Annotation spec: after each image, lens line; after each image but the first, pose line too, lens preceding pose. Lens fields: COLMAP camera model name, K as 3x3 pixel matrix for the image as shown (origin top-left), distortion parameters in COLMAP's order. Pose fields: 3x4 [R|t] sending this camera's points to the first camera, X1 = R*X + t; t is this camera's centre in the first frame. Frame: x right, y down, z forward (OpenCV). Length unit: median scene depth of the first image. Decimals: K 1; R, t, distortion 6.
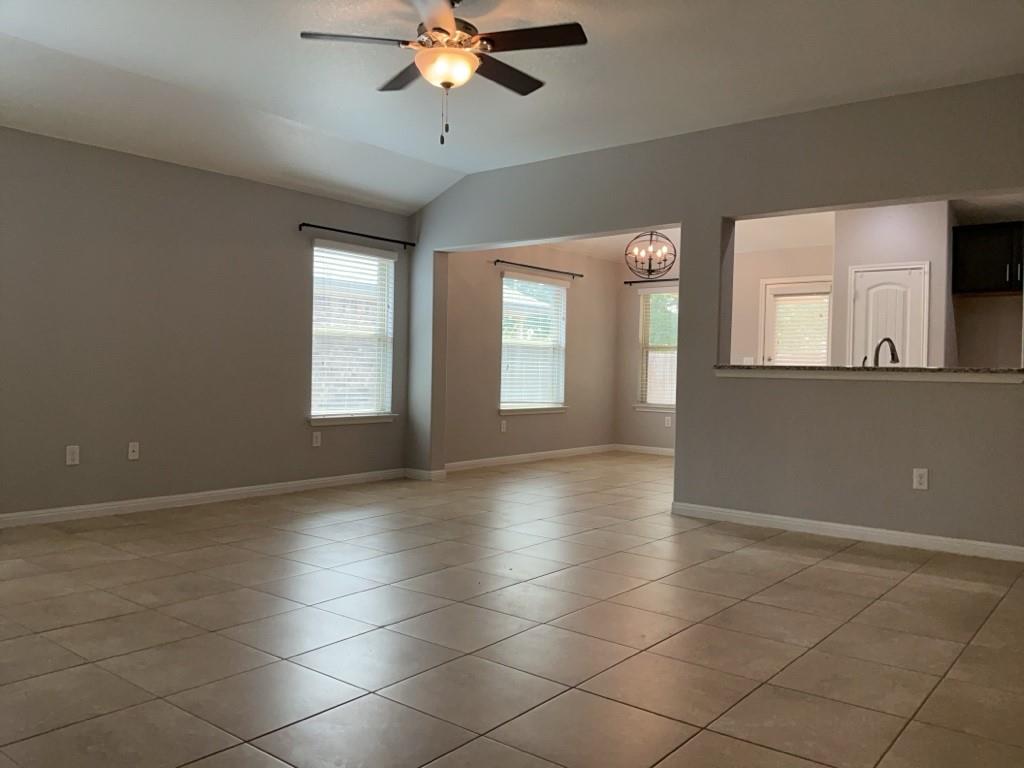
lens RADIAL K [[816.8, 0, 514.2], [0, 816.8, 393.0], [0, 0, 1]] dist [0.067712, -0.084767]
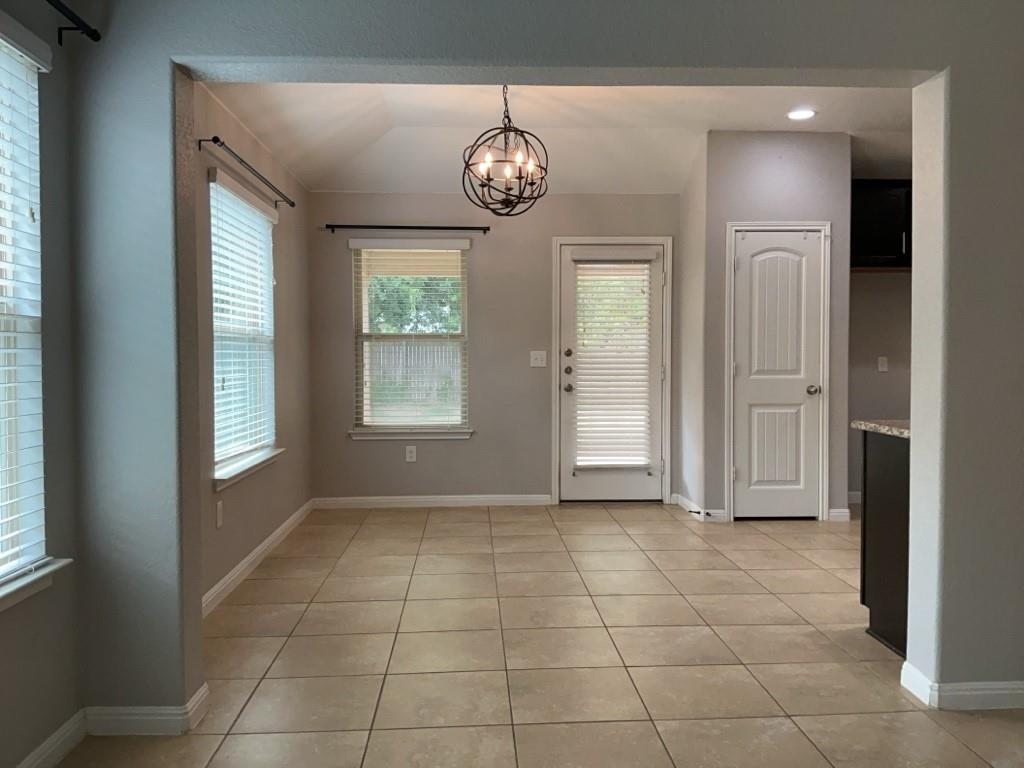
lens RADIAL K [[816.8, 0, 517.3], [0, 816.8, 380.1], [0, 0, 1]] dist [0.067712, -0.084767]
pose [[0.749584, -0.043030, 0.660509, -0.206137], [0.037994, 0.999037, 0.021966, -0.040936], [-0.660818, 0.008630, 0.750496, 0.598707]]
